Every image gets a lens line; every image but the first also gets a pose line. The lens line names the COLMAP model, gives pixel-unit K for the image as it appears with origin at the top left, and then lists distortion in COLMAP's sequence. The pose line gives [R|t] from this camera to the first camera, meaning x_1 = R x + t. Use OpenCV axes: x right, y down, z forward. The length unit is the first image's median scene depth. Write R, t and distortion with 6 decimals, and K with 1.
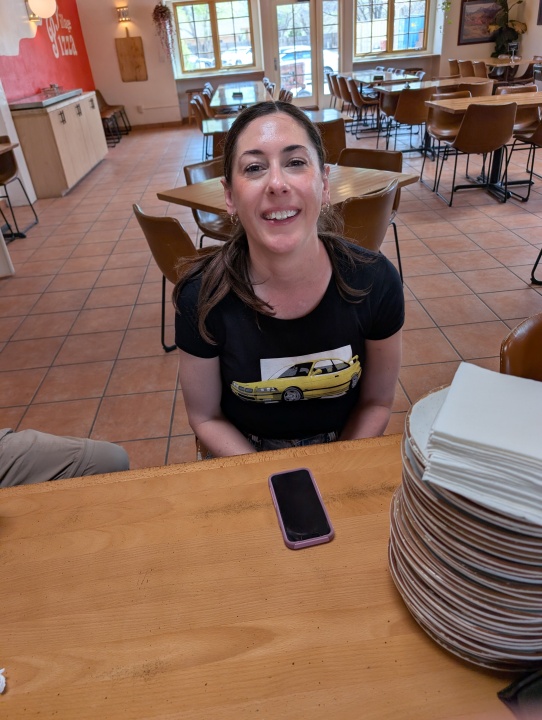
lens RADIAL K [[511.4, 0, 271.0], [0, 511.4, 360.0], [0, 0, 1]] dist [-0.002265, 0.000057]
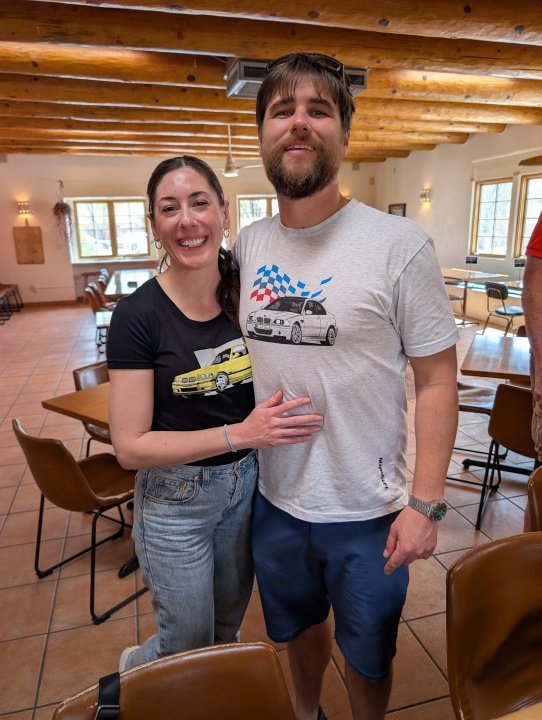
lens RADIAL K [[514.5, 0, 259.4], [0, 514.5, 362.4], [0, 0, 1]] dist [0.002073, -0.005022]
pose [[0.983480, 0.001858, 0.181008, 0.000239], [0.052641, 0.953796, -0.295806, -0.026880], [-0.173195, 0.300448, 0.937942, 0.004957]]
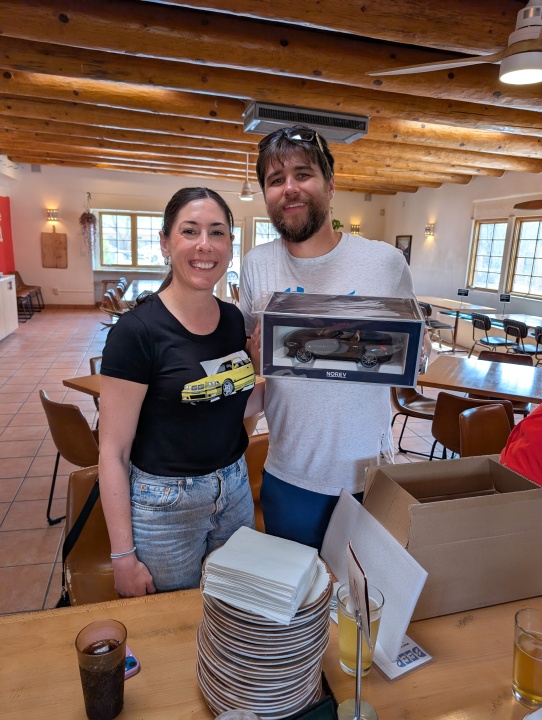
lens RADIAL K [[513.6, 0, 269.2], [0, 513.6, 369.5], [0, 0, 1]] dist [-0.001413, -0.000553]
pose [[0.981528, 0.074715, 0.176126, 0.007857], [-0.015039, 0.947873, -0.318293, 0.003266], [-0.190726, 0.309765, 0.931488, -0.049059]]
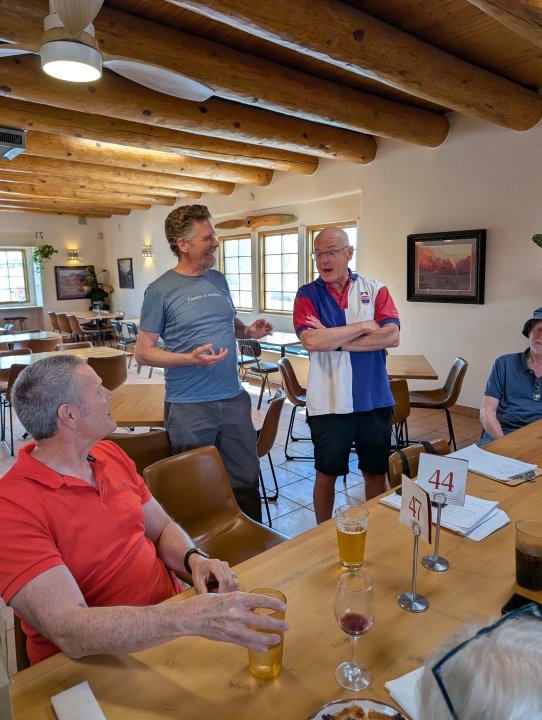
lens RADIAL K [[511.4, 0, 271.0], [0, 511.4, 360.0], [0, 0, 1]] dist [-0.002265, 0.000057]
pose [[0.813161, -0.041530, 0.580555, 0.092888], [0.271856, 0.909064, -0.315748, -0.010353], [-0.514649, 0.414581, 0.750506, -0.039742]]
